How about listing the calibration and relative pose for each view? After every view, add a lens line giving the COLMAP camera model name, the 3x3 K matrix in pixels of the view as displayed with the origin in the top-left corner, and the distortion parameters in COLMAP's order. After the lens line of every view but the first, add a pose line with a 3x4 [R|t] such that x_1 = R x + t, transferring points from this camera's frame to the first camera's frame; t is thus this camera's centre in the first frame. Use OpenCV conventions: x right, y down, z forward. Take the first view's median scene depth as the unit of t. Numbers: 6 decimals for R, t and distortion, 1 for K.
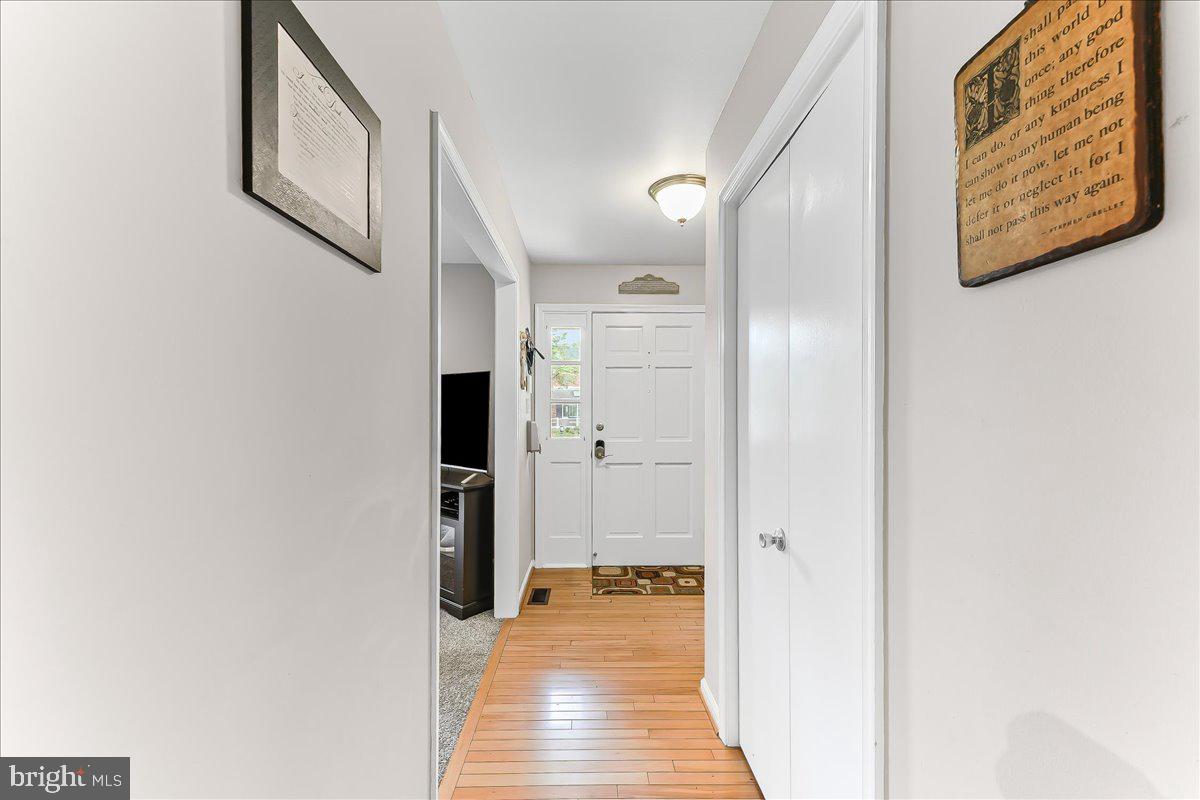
lens RADIAL K [[487.4, 0, 600.0], [0, 487.4, 400.0], [0, 0, 1]] dist [0.010605, 0.000259]
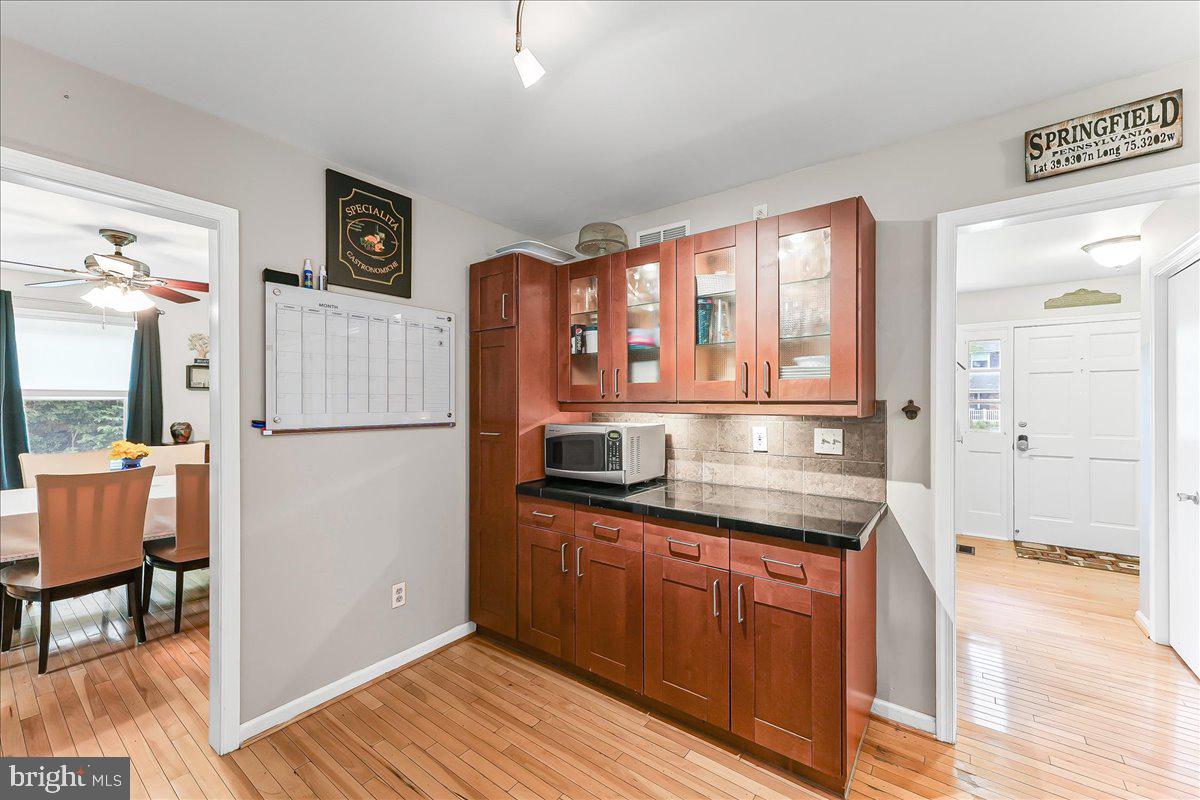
lens RADIAL K [[487.4, 0, 600.0], [0, 487.4, 400.0], [0, 0, 1]] dist [0.010605, 0.000259]
pose [[0.781189, -0.000977, -0.624294, -0.059472], [0.013023, 0.999807, 0.014731, -0.035603], [0.624159, -0.019638, 0.781051, -0.596313]]
